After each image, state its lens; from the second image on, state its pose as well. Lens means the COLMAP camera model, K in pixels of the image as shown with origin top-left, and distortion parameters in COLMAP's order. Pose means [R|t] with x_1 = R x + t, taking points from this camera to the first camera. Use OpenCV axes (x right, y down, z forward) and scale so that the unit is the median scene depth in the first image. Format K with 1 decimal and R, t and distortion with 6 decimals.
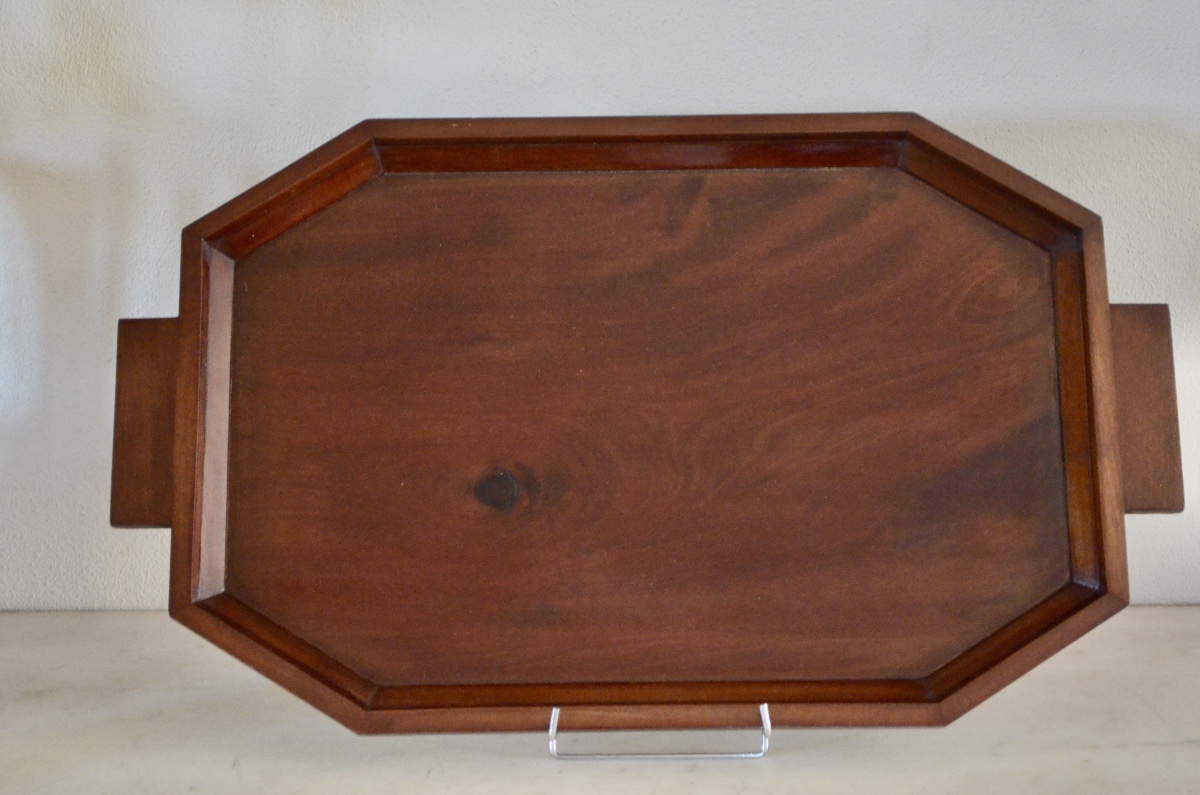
lens RADIAL K [[2584.1, 0, 600.0], [0, 2584.1, 397.5], [0, 0, 1]] dist [0.027500, 0.089297]
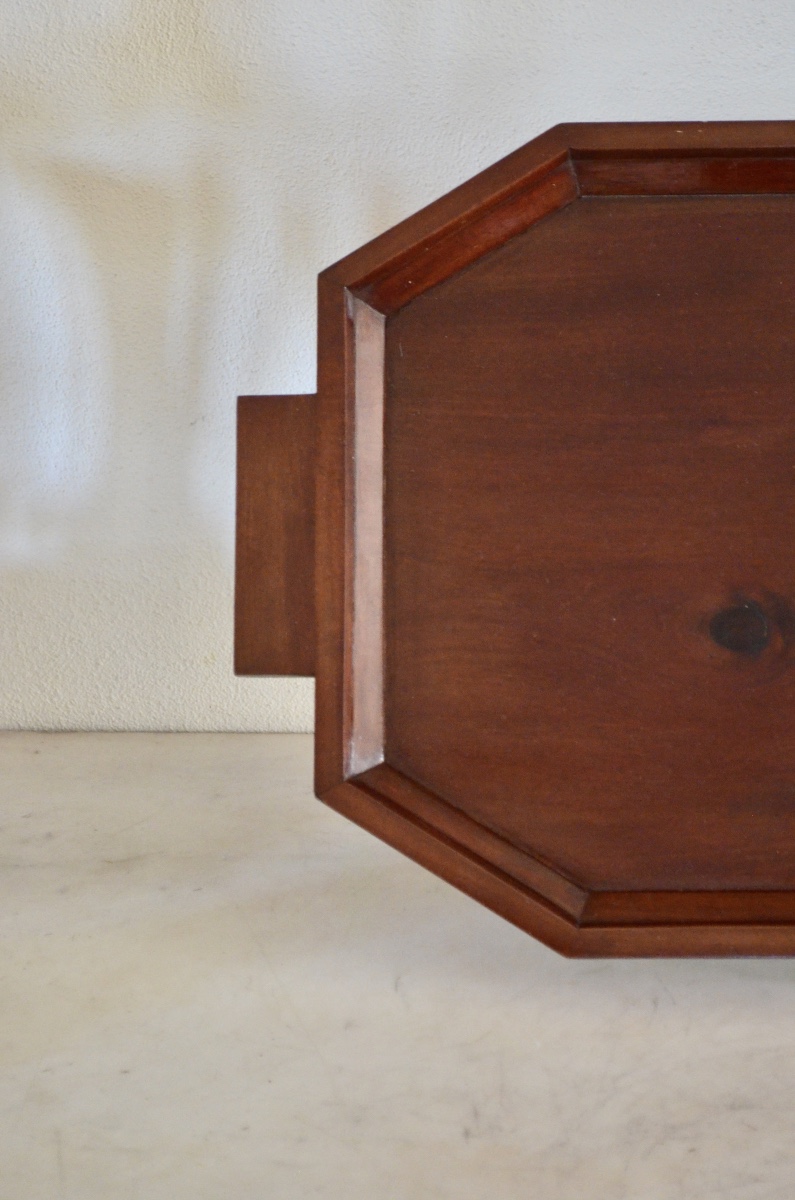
lens RADIAL K [[2644.6, 0, 397.5], [0, 2644.6, 600.0], [0, 0, 1]] dist [0.026677, 0.125400]
pose [[0.999129, 0.008223, -0.040906, -0.106959], [-0.003498, 0.993444, 0.114266, -0.059256], [0.041578, -0.114023, 0.992608, 0.229093]]
